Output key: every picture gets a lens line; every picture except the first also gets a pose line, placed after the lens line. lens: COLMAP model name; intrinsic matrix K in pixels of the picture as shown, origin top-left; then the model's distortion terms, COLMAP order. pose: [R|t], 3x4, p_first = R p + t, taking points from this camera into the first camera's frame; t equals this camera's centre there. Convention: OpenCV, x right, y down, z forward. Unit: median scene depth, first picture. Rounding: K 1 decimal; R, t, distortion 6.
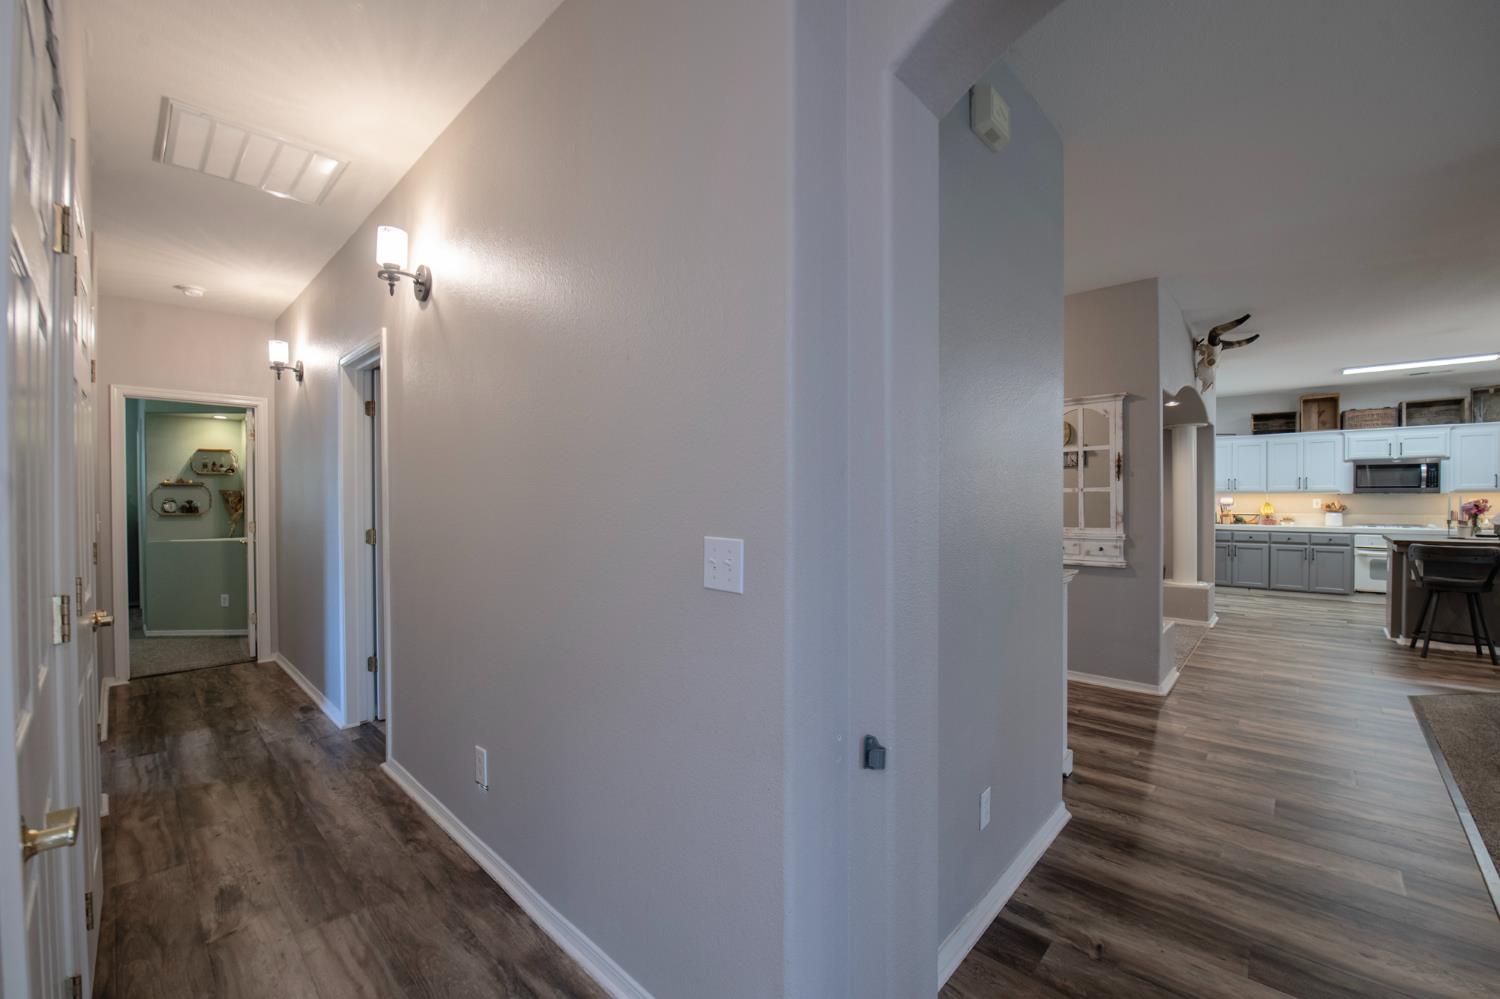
lens RADIAL K [[609.1, 0, 766.5], [0, 609.1, 502.7], [0, 0, 1]] dist [0.020002, -0.008280]
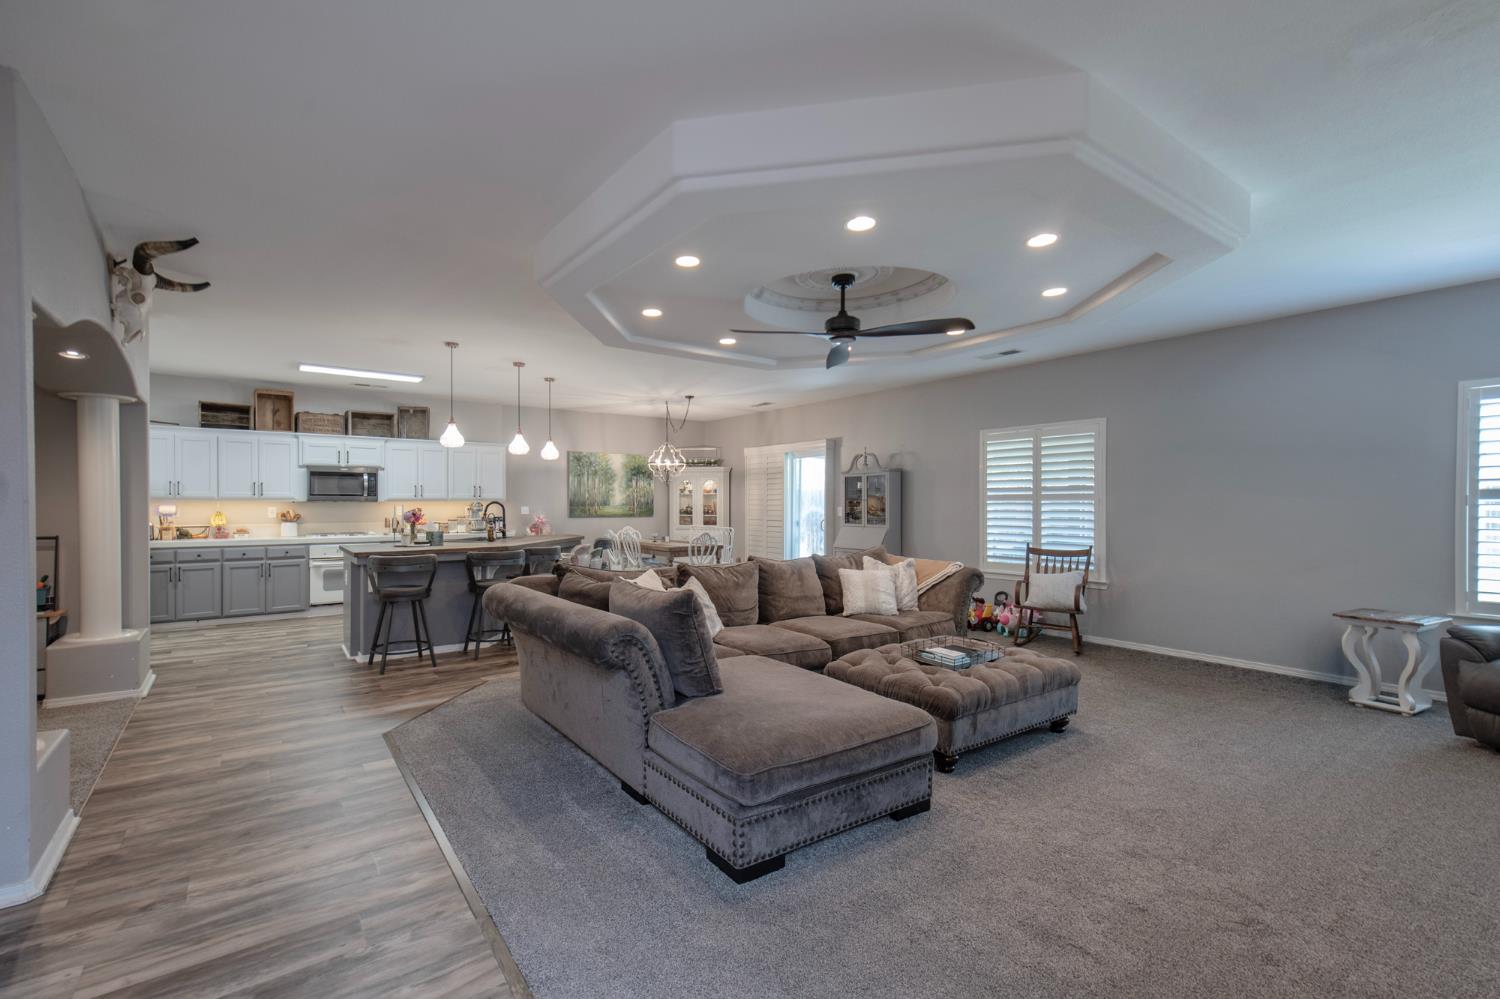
lens RADIAL K [[652.2, 0, 724.2], [0, 652.2, 506.0], [0, 0, 1]] dist [-0.001357, -0.000903]
pose [[0.220759, -0.001756, 0.975327, 0.134274], [0.006774, 0.999977, 0.000267, -0.004188], [-0.975305, 0.006548, 0.220766, 0.174828]]
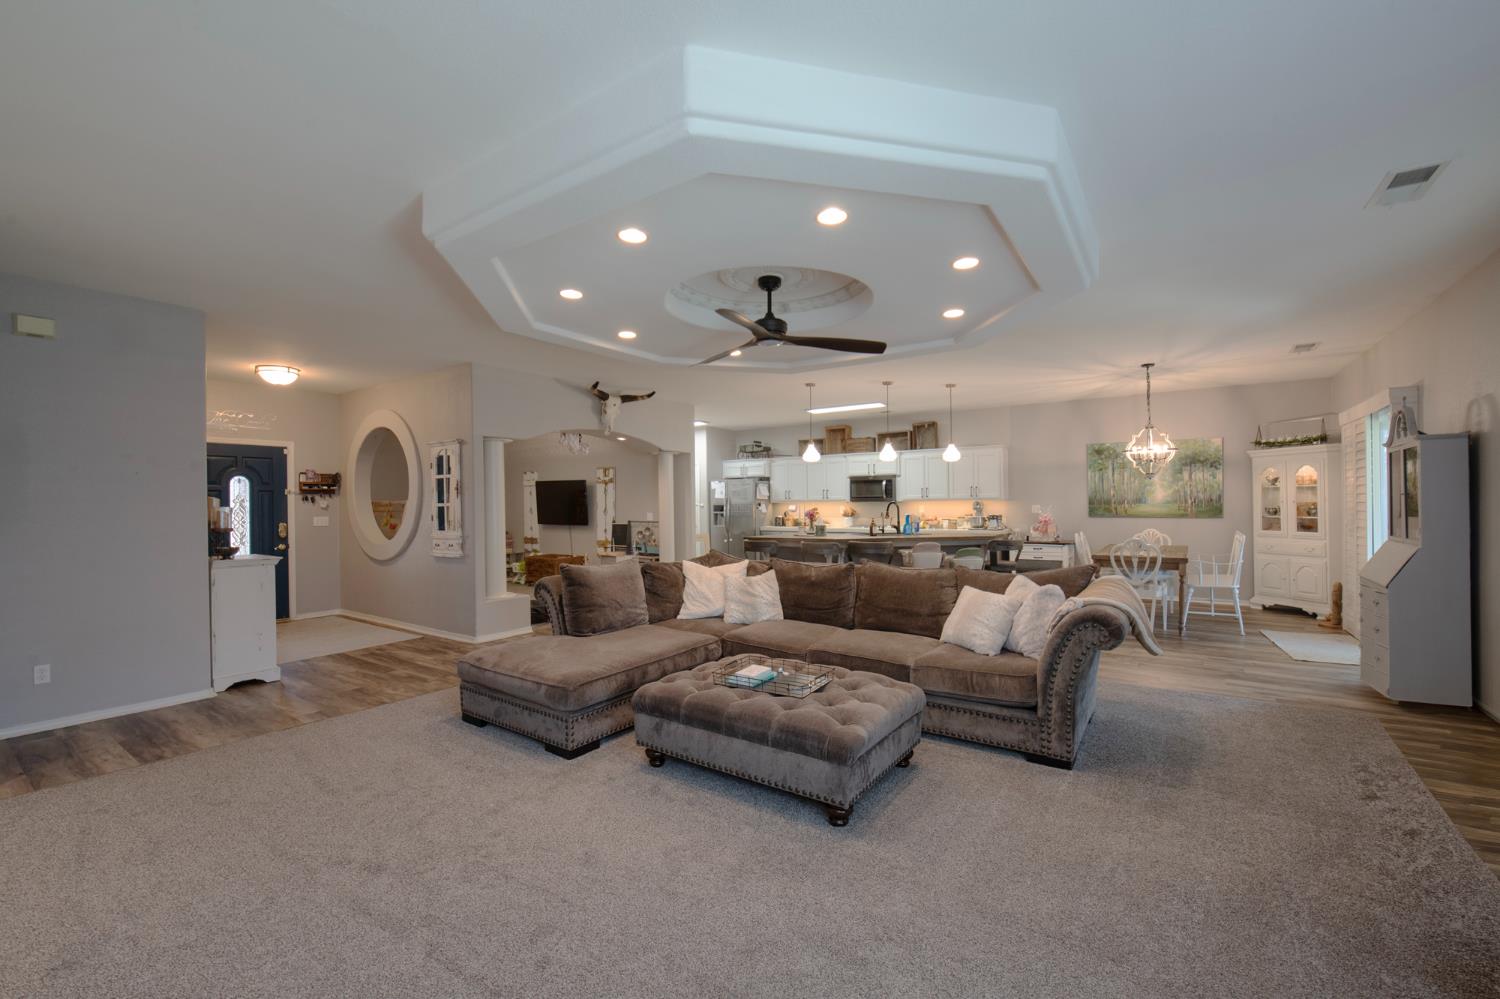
lens RADIAL K [[634.3, 0, 747.2], [0, 634.3, 488.0], [0, 0, 1]] dist [0.000845, -0.000164]
pose [[0.991905, -0.004234, 0.126909, 0.605623], [0.008402, 0.999442, -0.032328, -0.003383], [-0.126701, 0.033132, 0.991387, -0.334156]]
